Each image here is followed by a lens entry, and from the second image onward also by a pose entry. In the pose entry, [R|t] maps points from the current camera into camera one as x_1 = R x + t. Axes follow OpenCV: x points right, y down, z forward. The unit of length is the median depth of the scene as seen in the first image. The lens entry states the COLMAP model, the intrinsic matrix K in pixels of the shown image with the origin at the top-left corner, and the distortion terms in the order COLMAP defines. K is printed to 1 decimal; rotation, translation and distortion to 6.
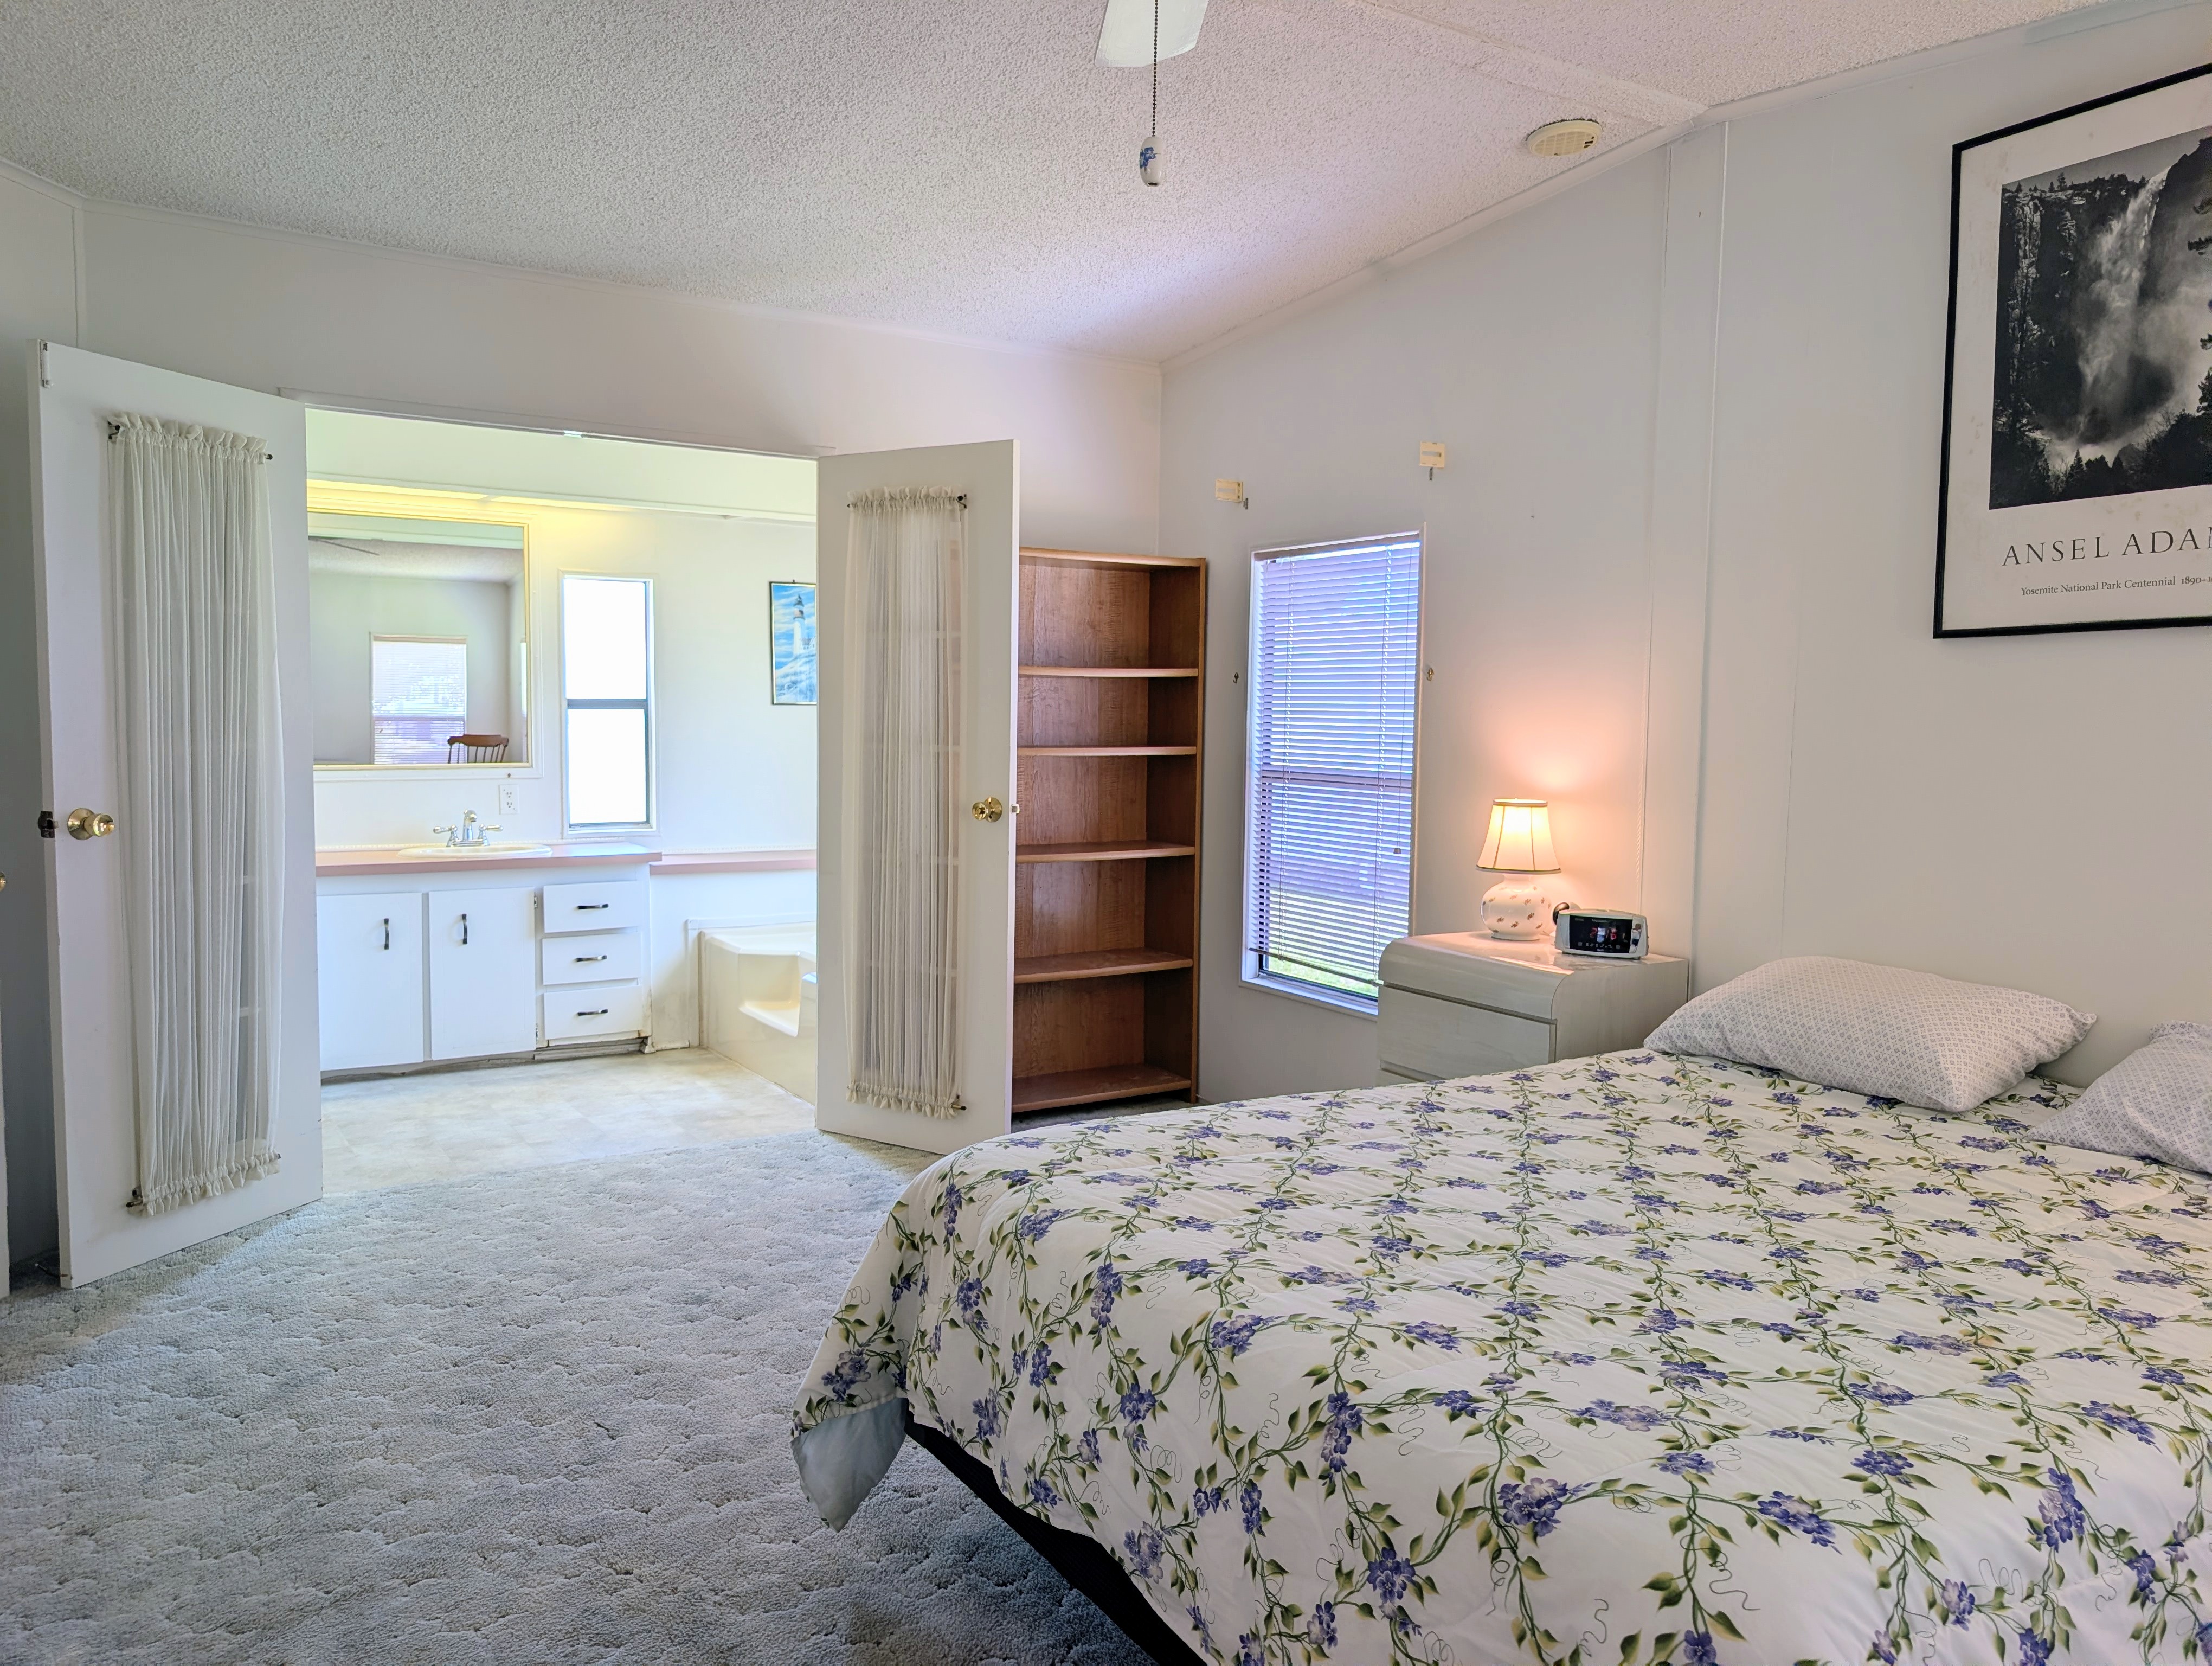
lens RADIAL K [[1606.2, 0, 1102.2], [0, 1606.2, 825.6], [0, 0, 1]] dist [0.011293, 0.001412]
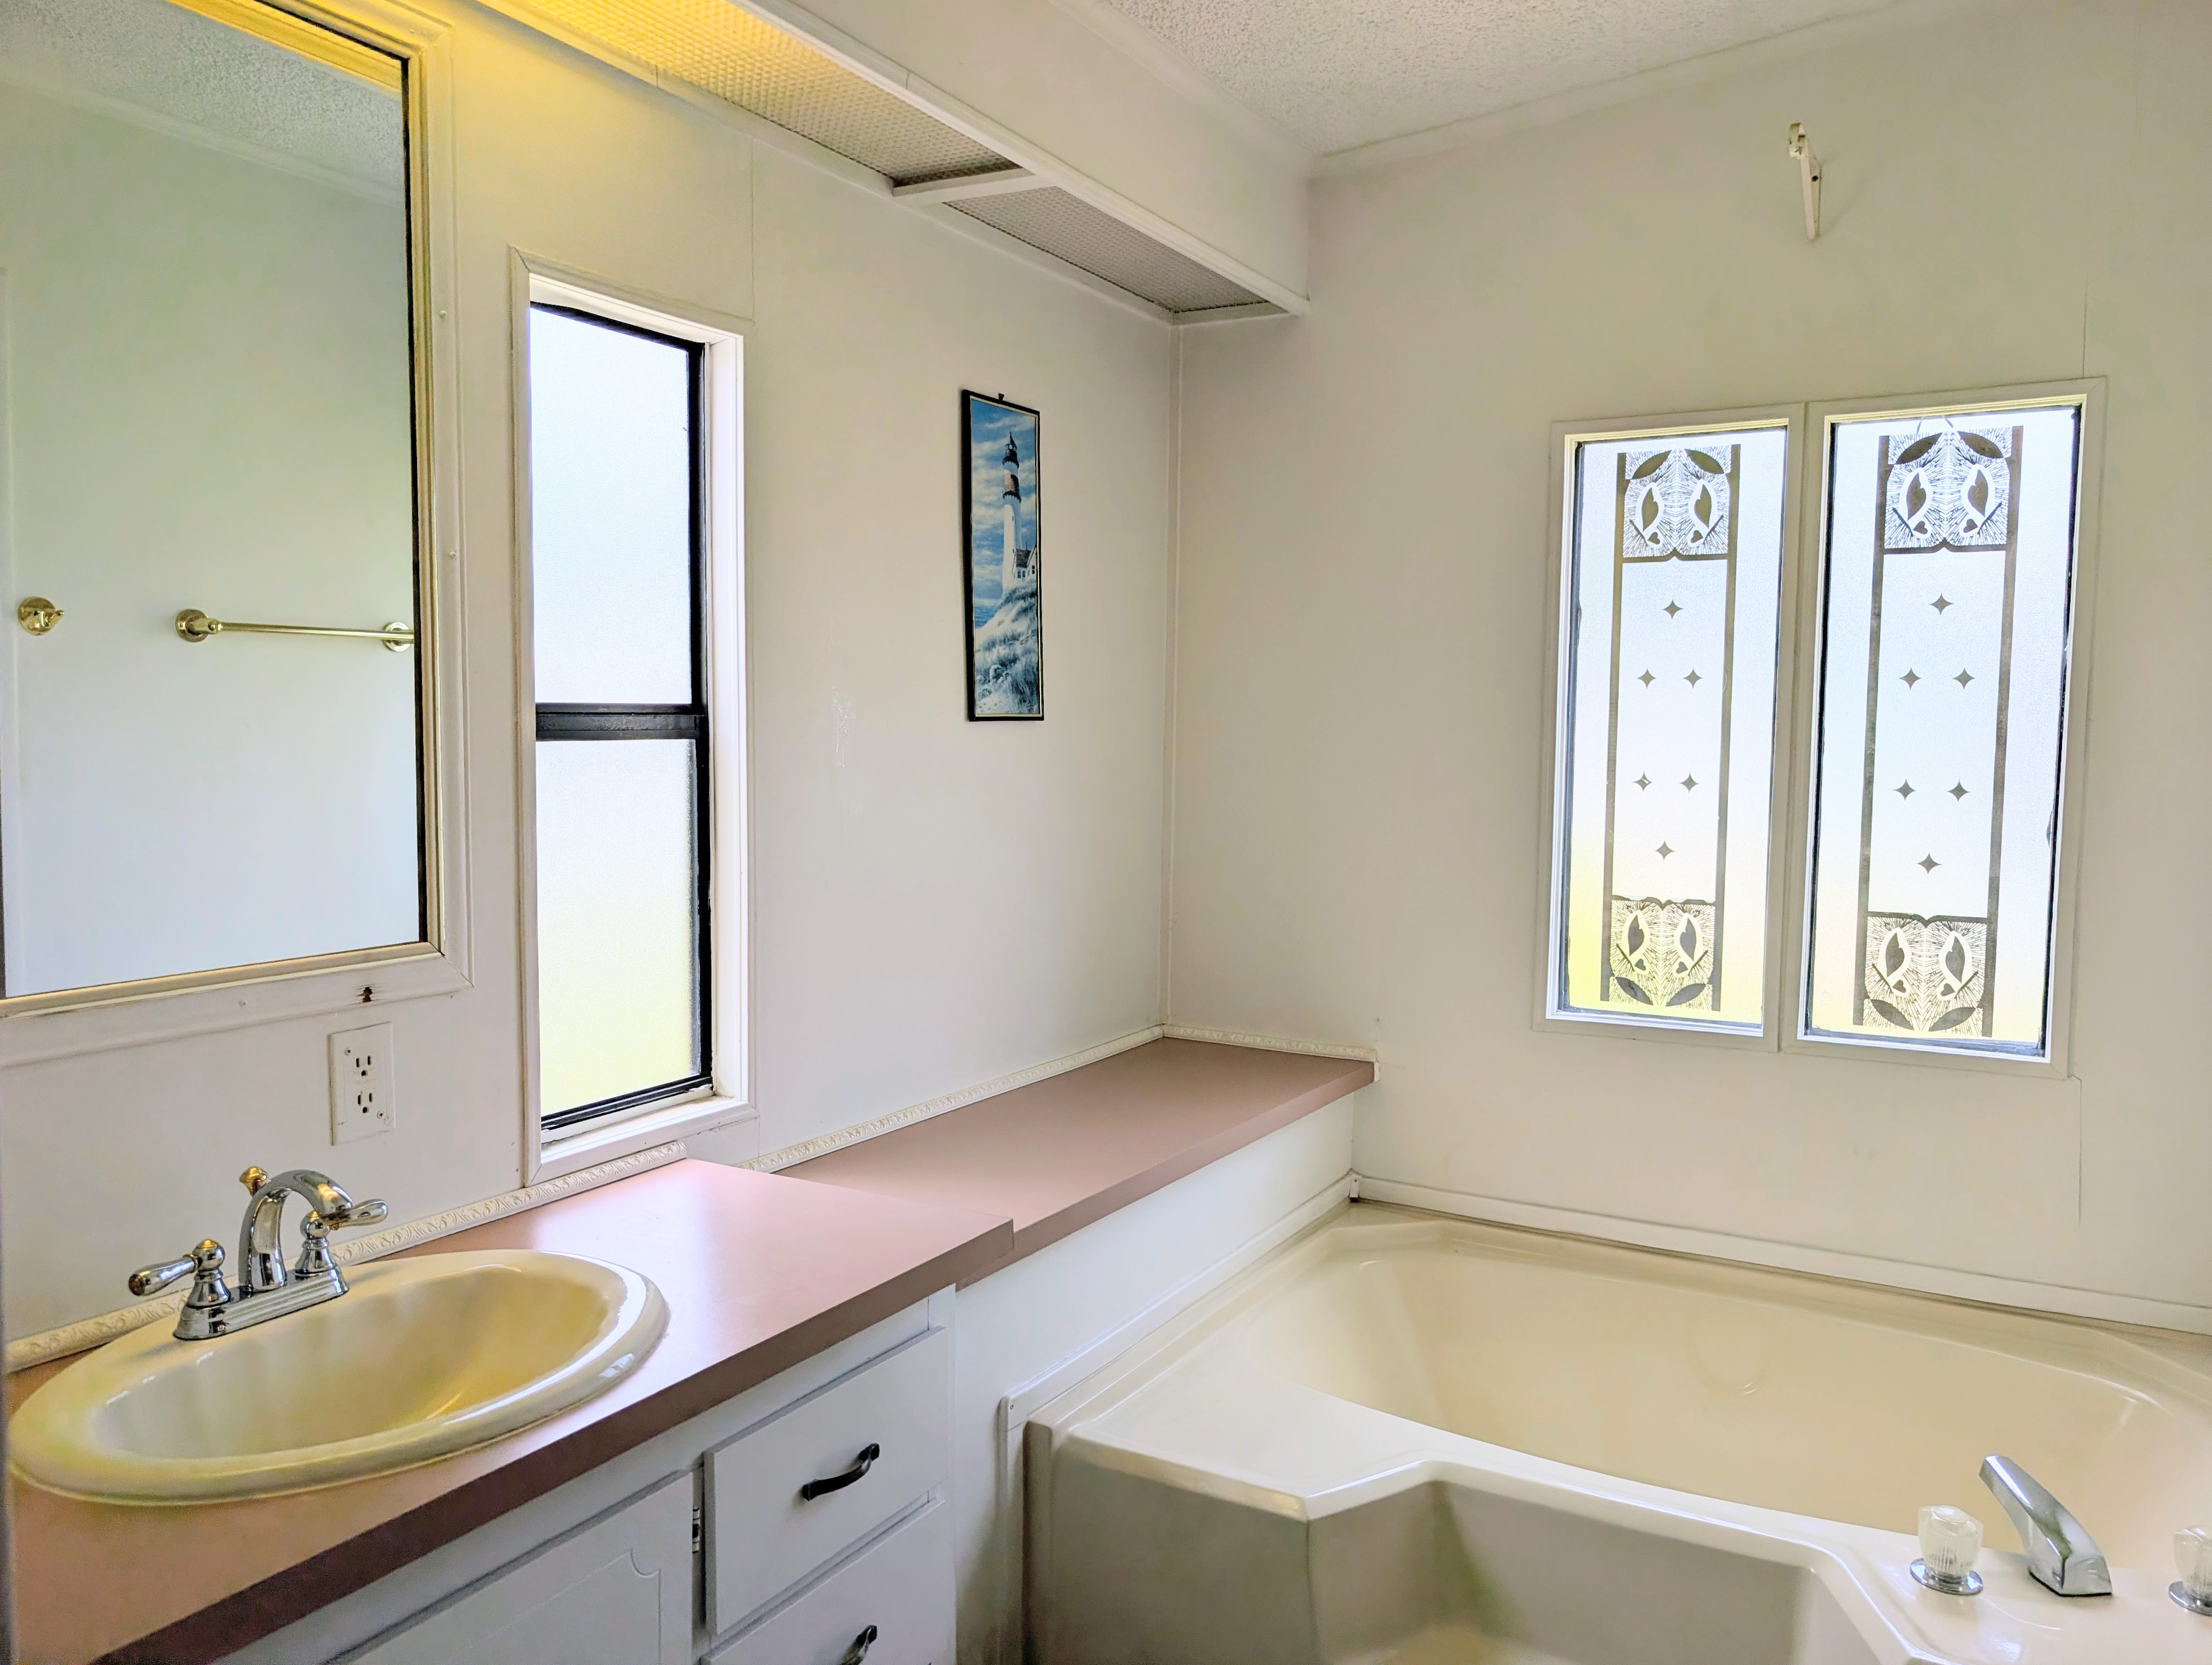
lens RADIAL K [[1605.8, 0, 1110.9], [0, 1605.8, 830.9], [0, 0, 1]] dist [0.011293, 0.001412]
pose [[0.879575, -0.035736, 0.474416, -0.378290], [0.033620, 0.999351, 0.012946, -0.056267], [-0.474570, 0.004563, 0.880206, 0.693076]]
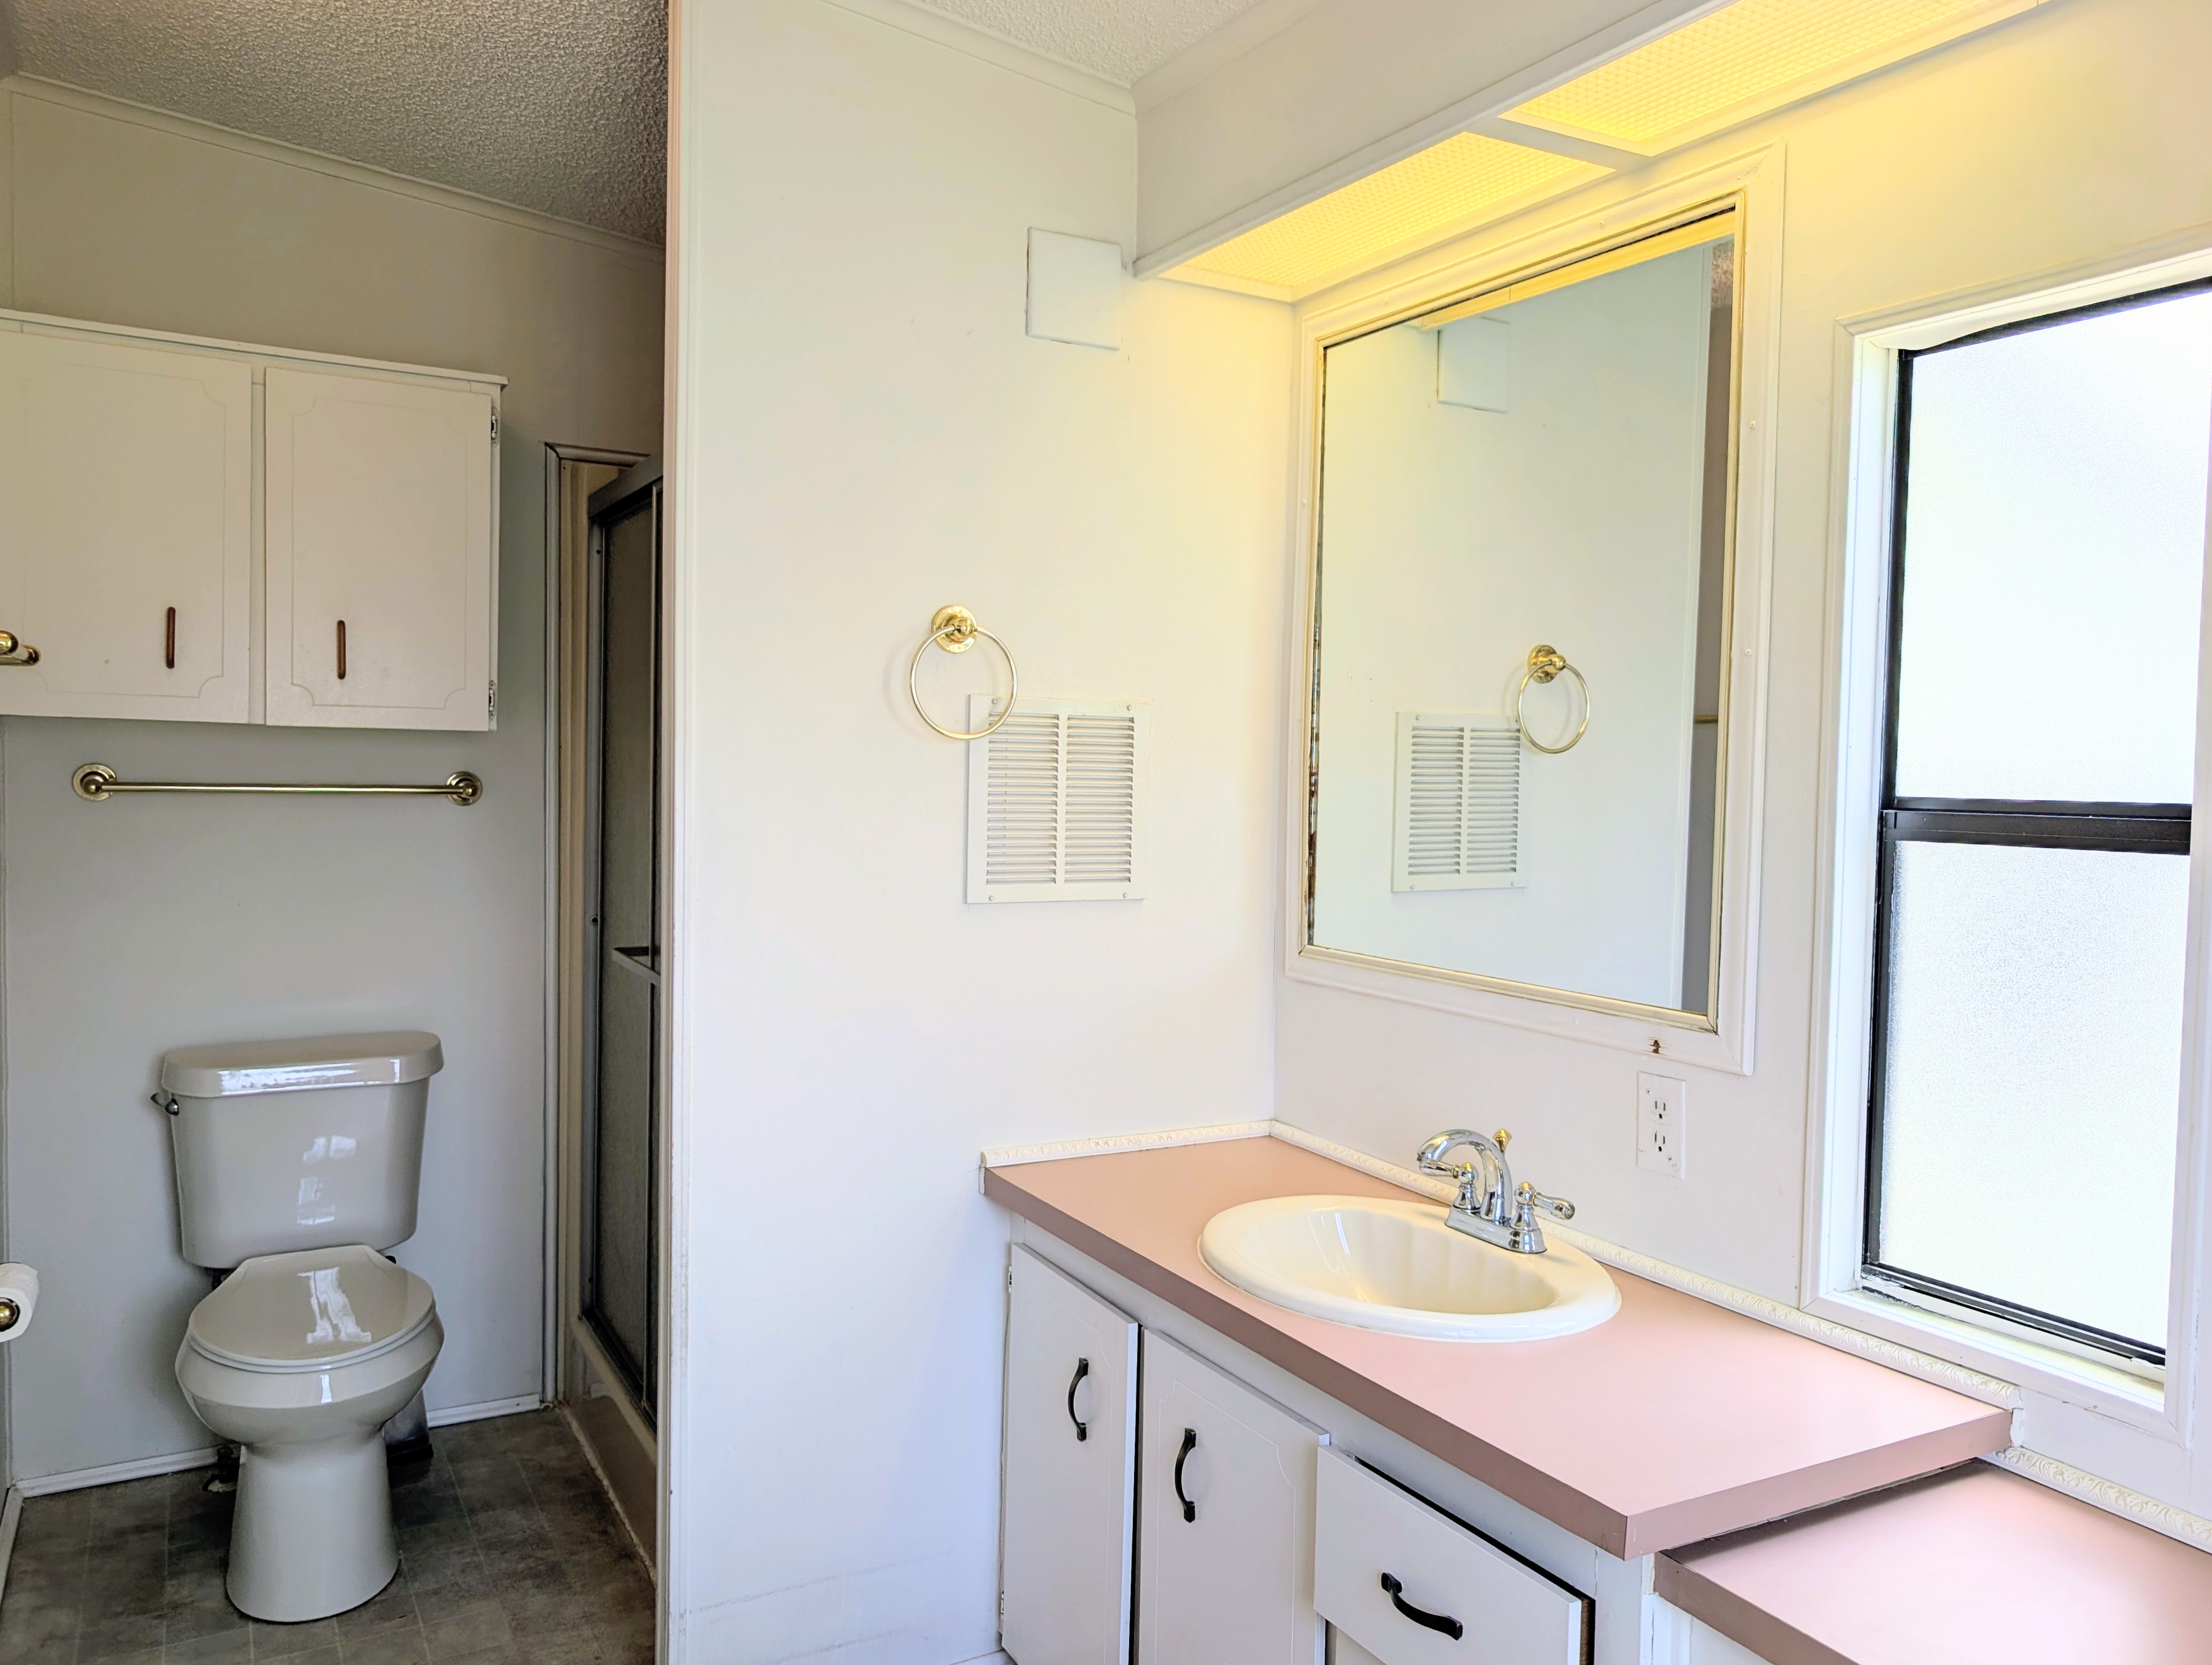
lens RADIAL K [[1605.8, 0, 1108.6], [0, 1605.8, 824.2], [0, 0, 1]] dist [0.011293, 0.001412]
pose [[-0.018957, 0.032659, -0.999287, -0.060816], [-0.092414, 0.995130, 0.034276, -0.072658], [0.995540, 0.092998, -0.015847, 0.879518]]
